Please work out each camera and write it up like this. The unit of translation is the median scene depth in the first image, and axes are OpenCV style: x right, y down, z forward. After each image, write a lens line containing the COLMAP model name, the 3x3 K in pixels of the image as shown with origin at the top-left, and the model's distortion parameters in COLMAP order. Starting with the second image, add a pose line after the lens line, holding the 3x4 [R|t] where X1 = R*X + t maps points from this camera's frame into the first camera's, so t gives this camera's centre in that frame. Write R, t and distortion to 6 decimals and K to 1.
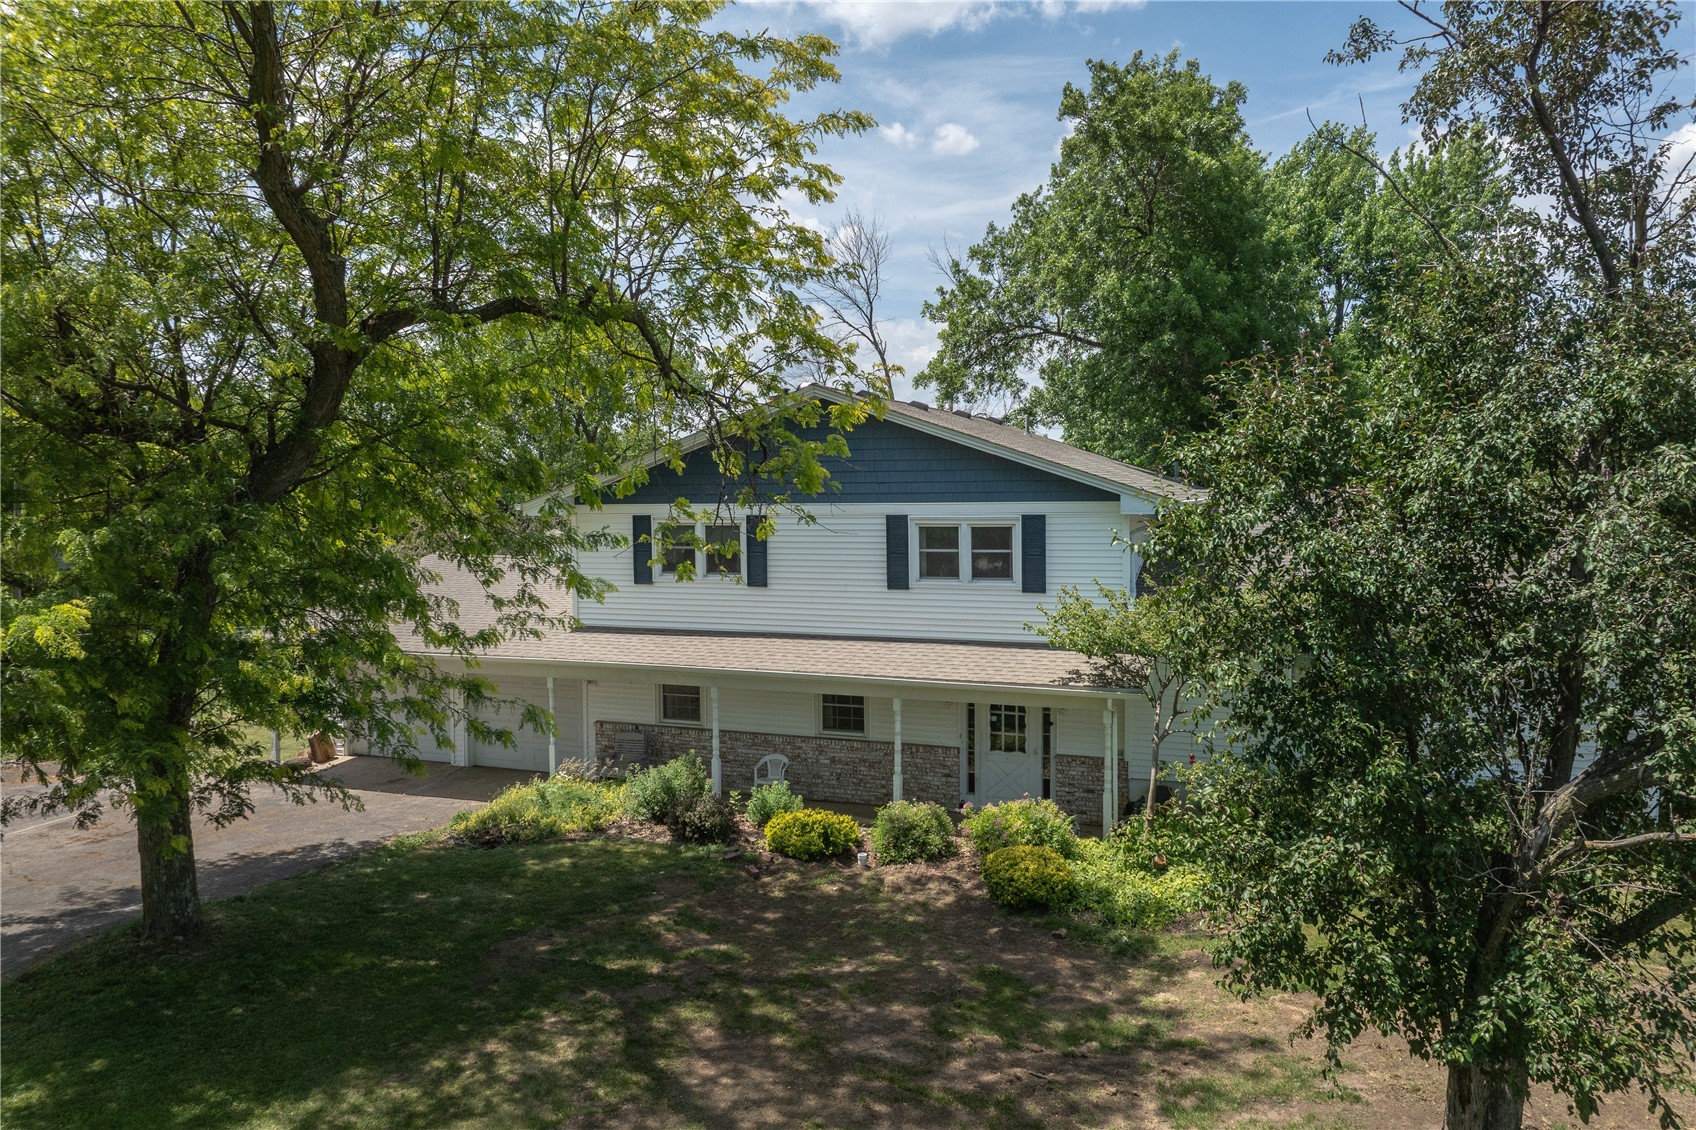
lens RADIAL K [[1184.6, 0, 950.1], [0, 1184.6, 545.2], [0, 0, 1]] dist [-0.012896, -0.002456]
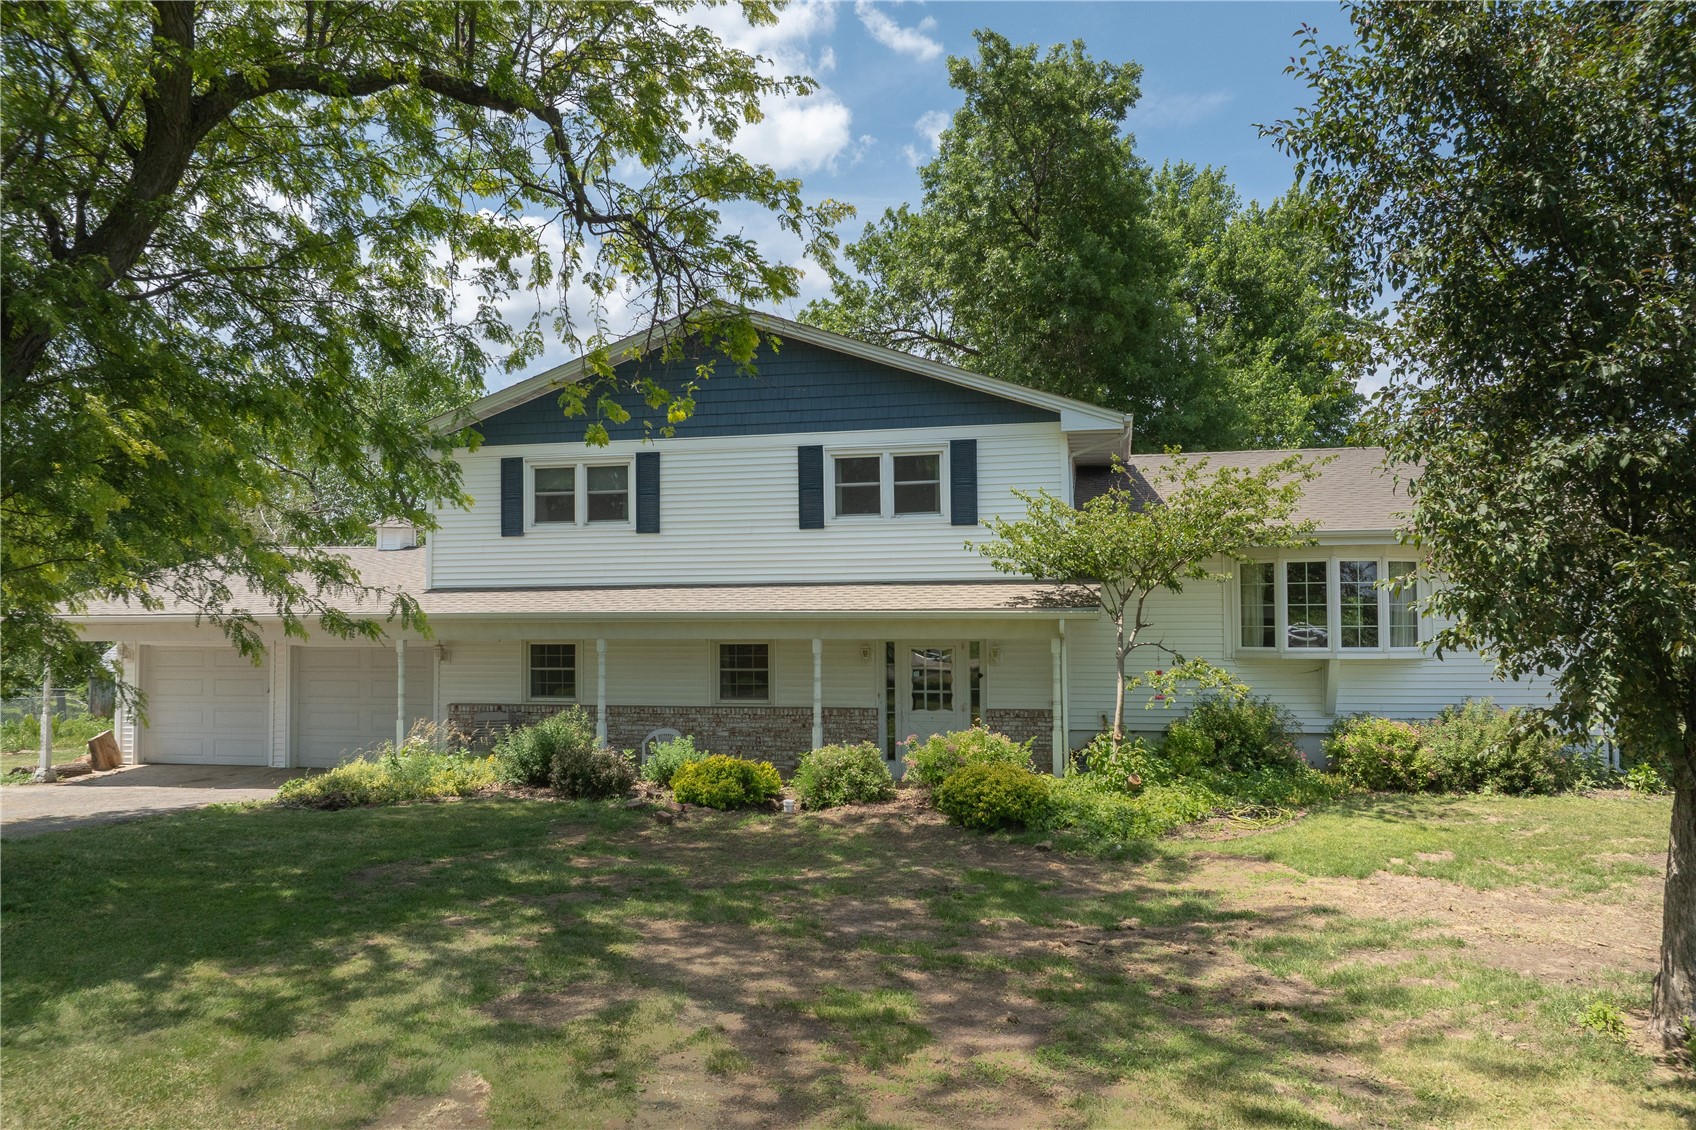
lens RADIAL K [[1184.6, 0, 950.1], [0, 1184.6, 545.2], [0, 0, 1]] dist [-0.012896, -0.002456]
pose [[0.989835, -0.002468, 0.142201, -0.069041], [0.012958, 0.997256, -0.072885, 0.119707], [-0.141631, 0.073987, 0.987151, 0.095699]]
